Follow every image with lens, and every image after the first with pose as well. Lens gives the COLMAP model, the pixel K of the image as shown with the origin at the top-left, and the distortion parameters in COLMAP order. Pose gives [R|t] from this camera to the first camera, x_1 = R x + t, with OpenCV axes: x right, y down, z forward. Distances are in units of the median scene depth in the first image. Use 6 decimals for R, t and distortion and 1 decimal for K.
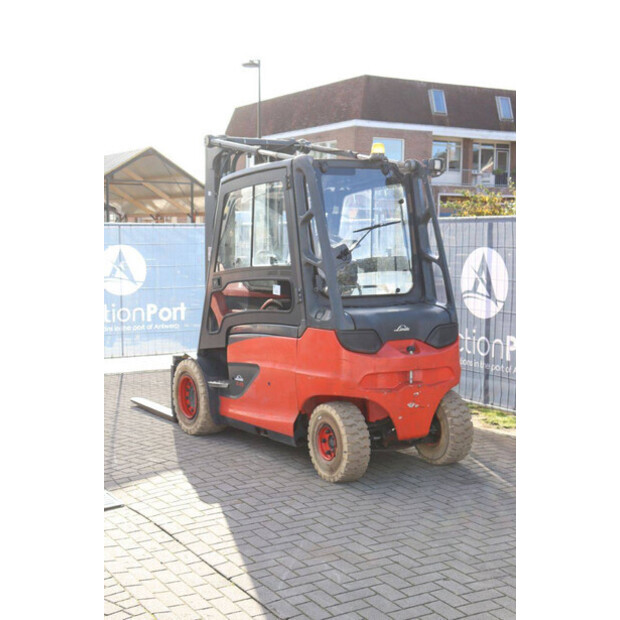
lens RADIAL K [[957.7, 0, 310.0], [0, 957.7, 310.0], [0, 0, 1]] dist [0.017379, 1.134140]
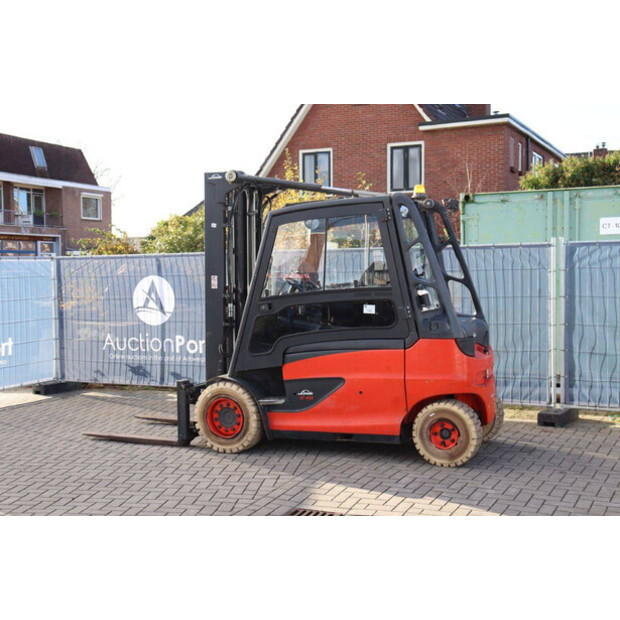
lens RADIAL K [[824.8, 0, 310.0], [0, 824.8, 310.0], [0, 0, 1]] dist [0.053913, 0.056219]
pose [[0.820097, -0.043479, 0.570570, -0.656075], [0.060612, 0.998100, -0.011060, -0.013596], [-0.569006, 0.043654, 0.821174, 0.231586]]
